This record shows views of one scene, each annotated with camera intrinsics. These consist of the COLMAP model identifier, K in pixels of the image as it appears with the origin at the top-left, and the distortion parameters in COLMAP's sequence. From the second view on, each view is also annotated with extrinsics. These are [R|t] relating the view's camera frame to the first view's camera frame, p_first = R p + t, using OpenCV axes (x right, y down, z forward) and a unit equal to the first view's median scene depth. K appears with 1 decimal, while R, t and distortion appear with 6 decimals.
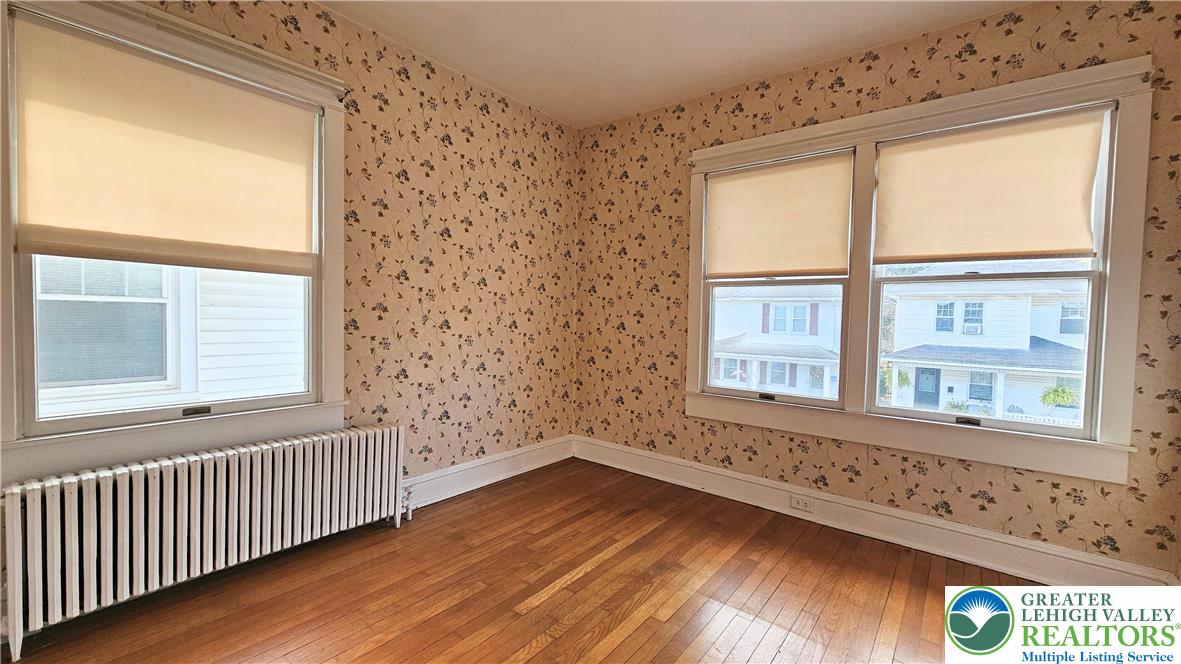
lens RADIAL K [[479.1, 0, 586.8], [0, 479.1, 334.1], [0, 0, 1]] dist [-0.001518, 0.000028]
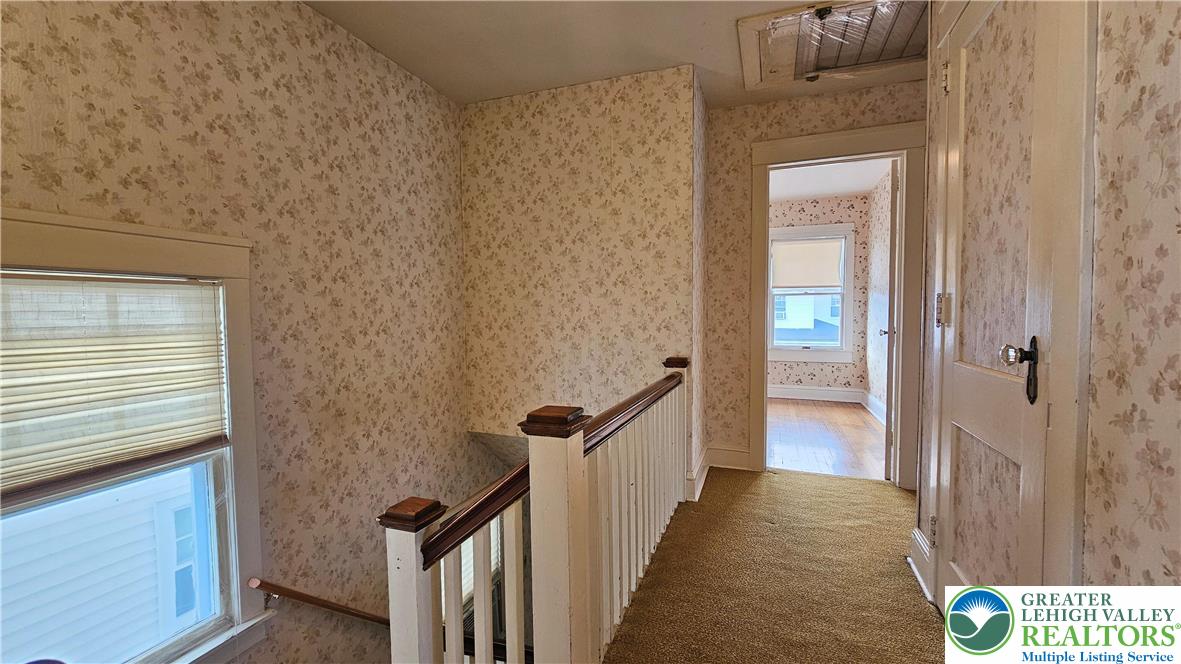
lens RADIAL K [[479.1, 0, 586.8], [0, 479.1, 334.1], [0, 0, 1]] dist [-0.001518, 0.000028]
pose [[0.949136, -0.036996, 0.312685, -1.104365], [0.034635, 0.999314, 0.013105, 0.024230], [-0.312955, -0.001609, 0.949767, -1.064581]]
